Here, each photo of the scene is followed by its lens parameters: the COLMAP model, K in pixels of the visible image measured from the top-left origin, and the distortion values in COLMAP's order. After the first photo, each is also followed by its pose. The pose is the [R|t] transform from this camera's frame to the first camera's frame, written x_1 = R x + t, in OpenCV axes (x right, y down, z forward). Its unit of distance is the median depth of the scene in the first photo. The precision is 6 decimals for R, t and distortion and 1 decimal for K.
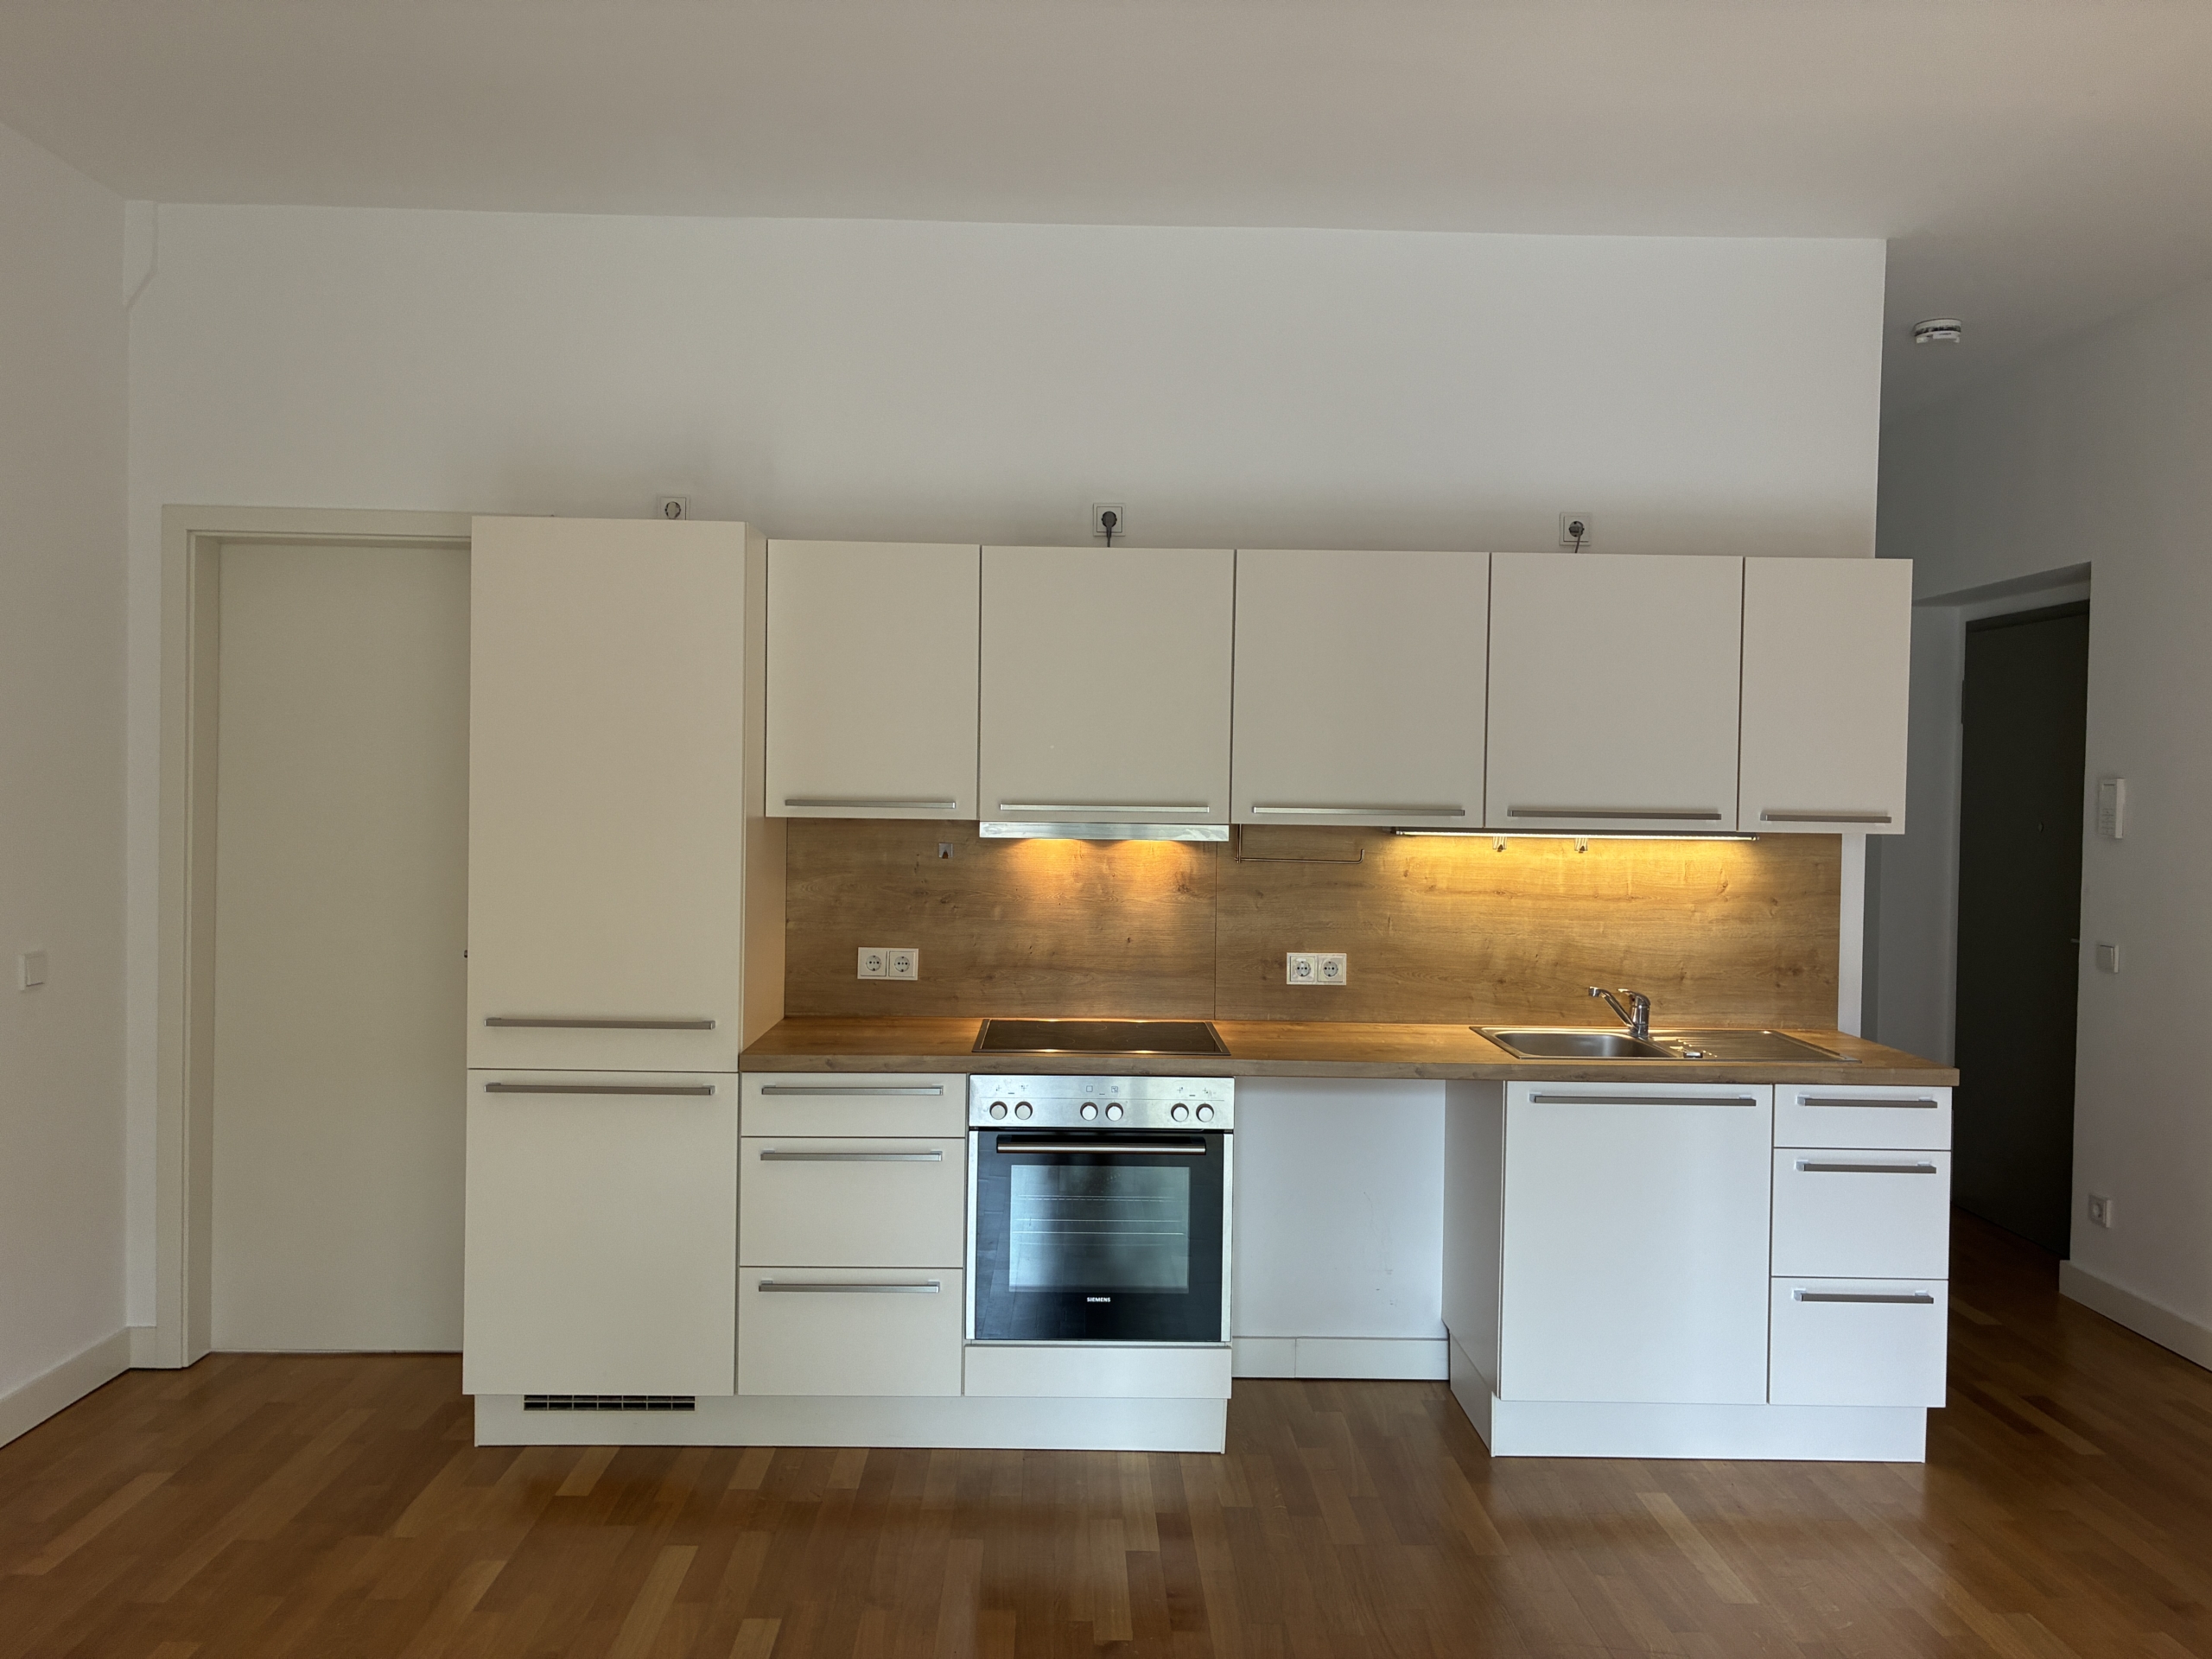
lens RADIAL K [[1680.6, 0, 1074.7], [0, 1680.6, 813.1], [0, 0, 1]] dist [0.088164, -0.099141]
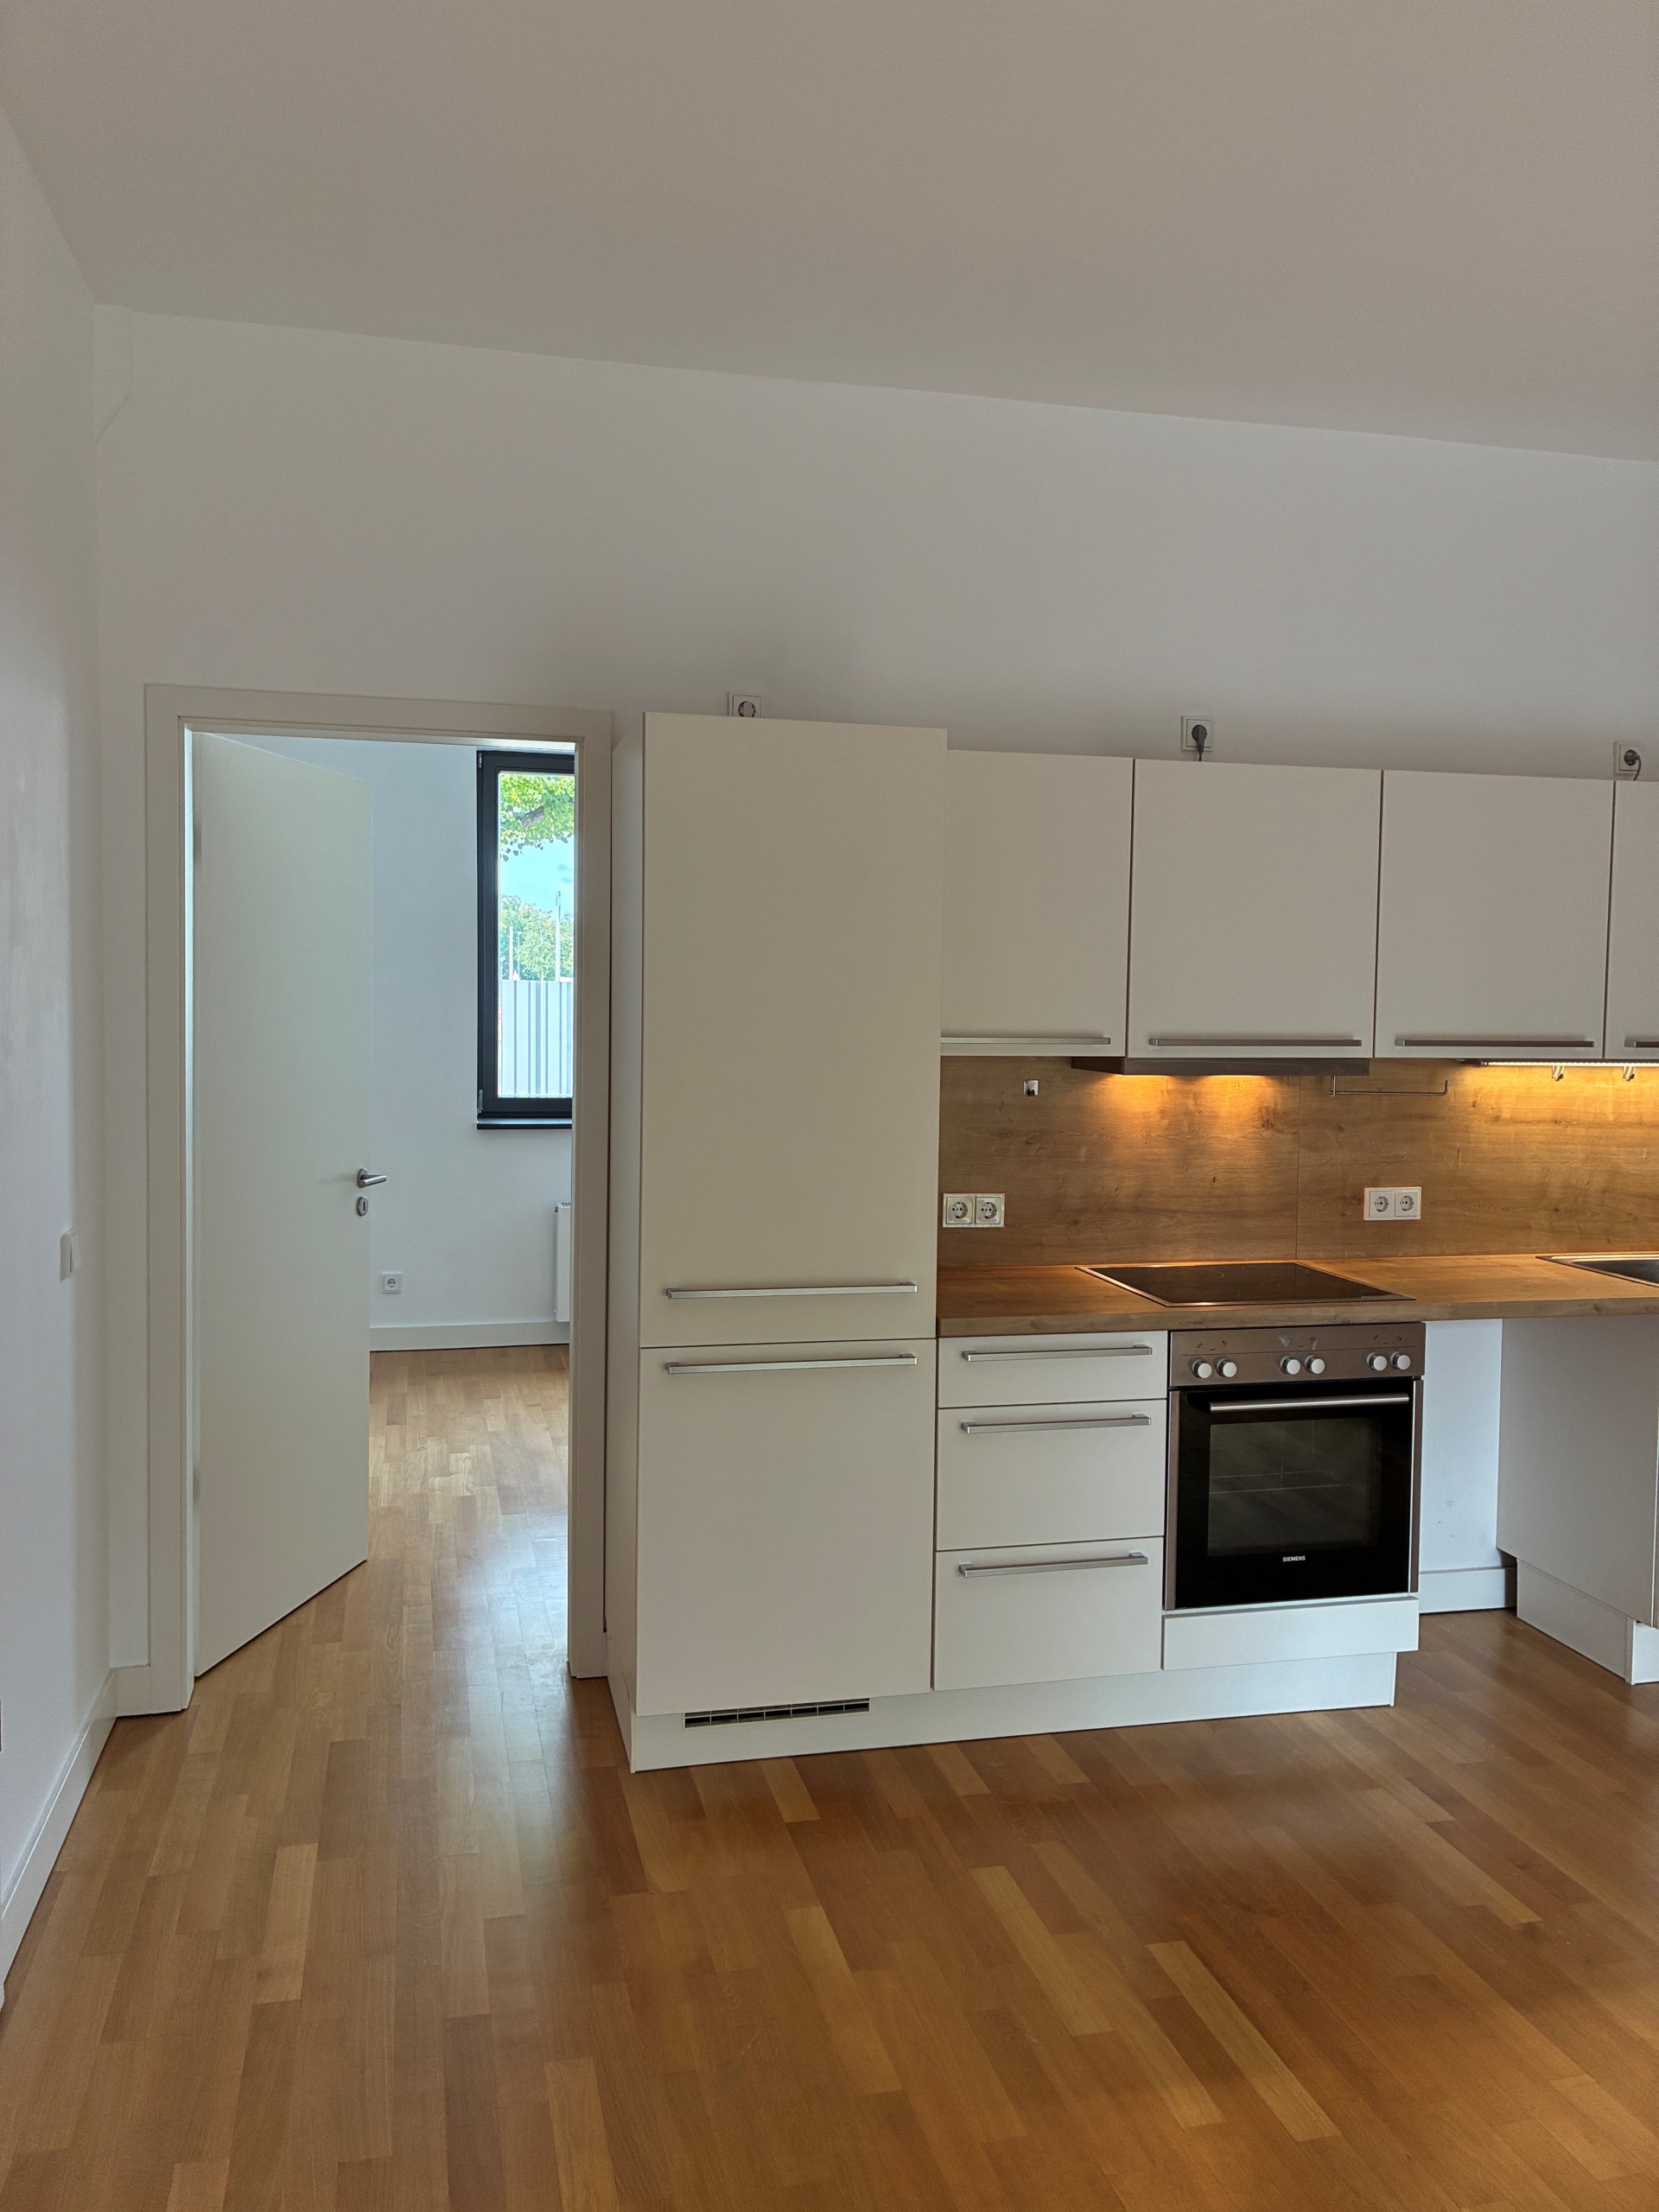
lens RADIAL K [[1643.8, 0, 790.2], [0, 1643.8, 1093.1], [0, 0, 1]] dist [0.055415, -0.053855]
pose [[0.976090, -0.015192, 0.216837, -0.403454], [0.008390, 0.999444, 0.032255, -0.005166], [-0.217207, -0.029665, 0.975675, 0.142899]]
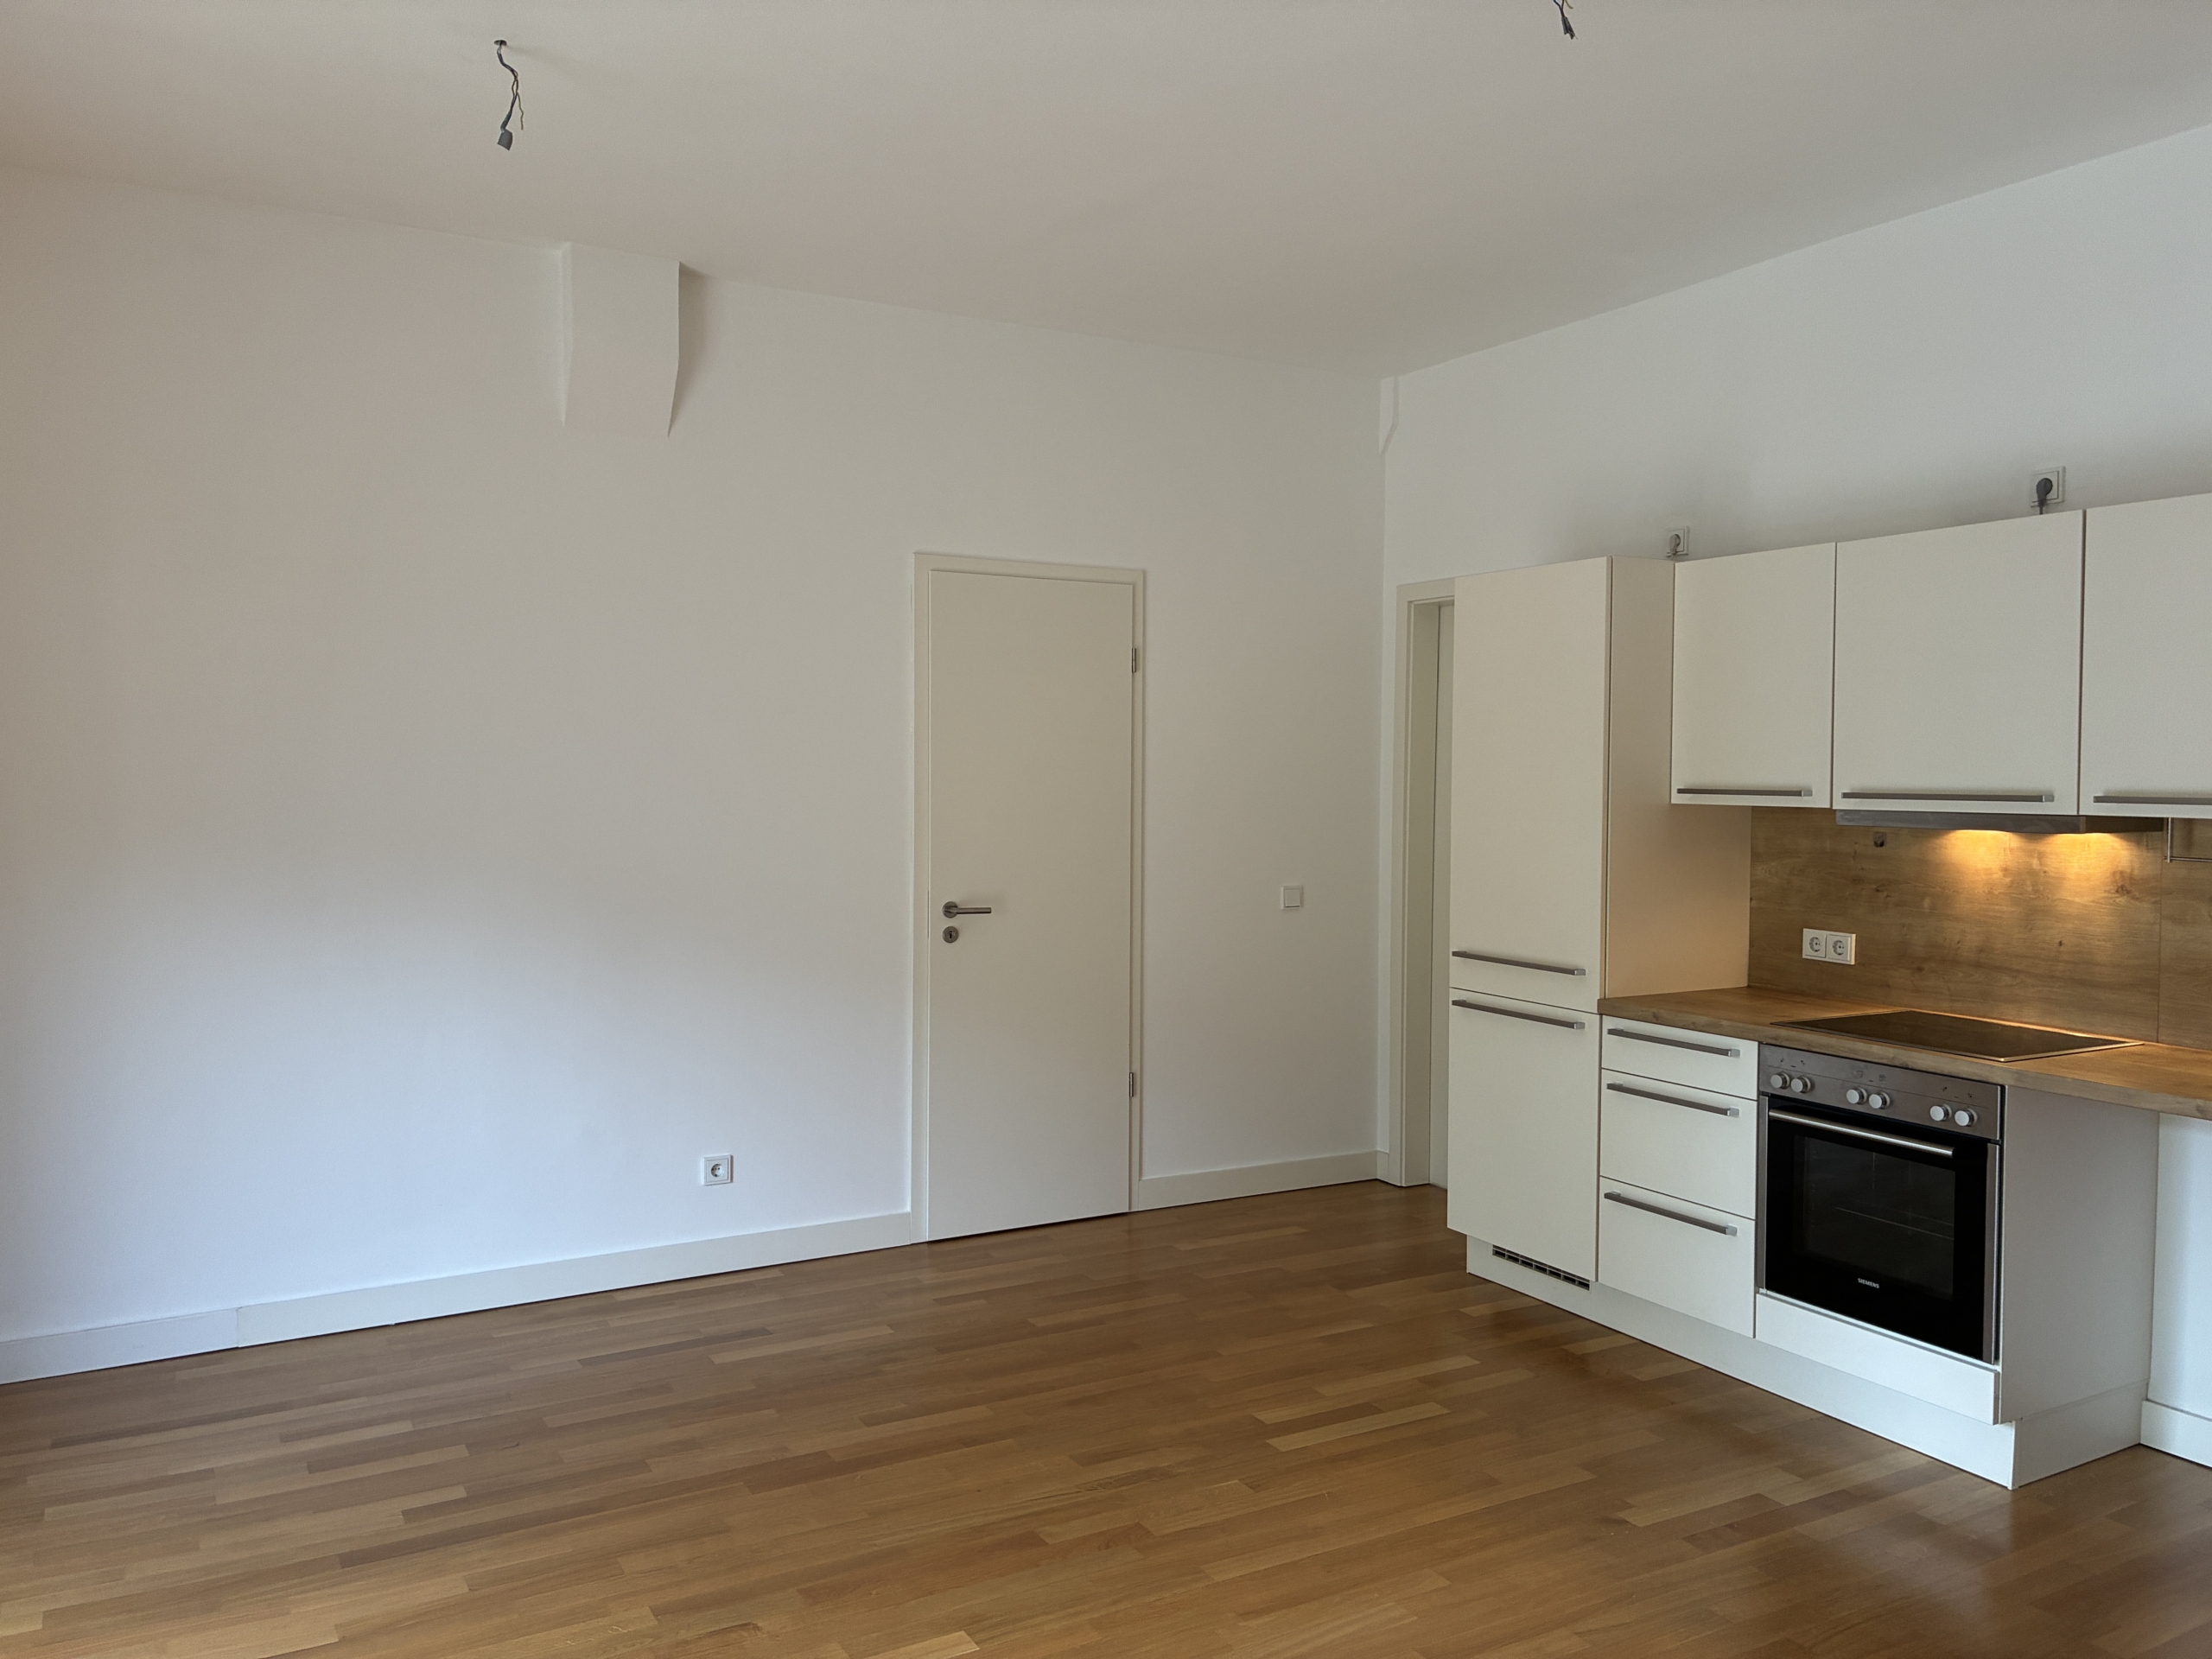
lens RADIAL K [[1643.8, 0, 1102.7], [0, 1643.8, 811.5], [0, 0, 1]] dist [0.055415, -0.053855]
pose [[0.491533, 0.011790, -0.870779, 0.562938], [-0.021620, 0.999765, 0.001332, 0.014122], [0.870591, 0.018172, 0.491672, 0.101186]]
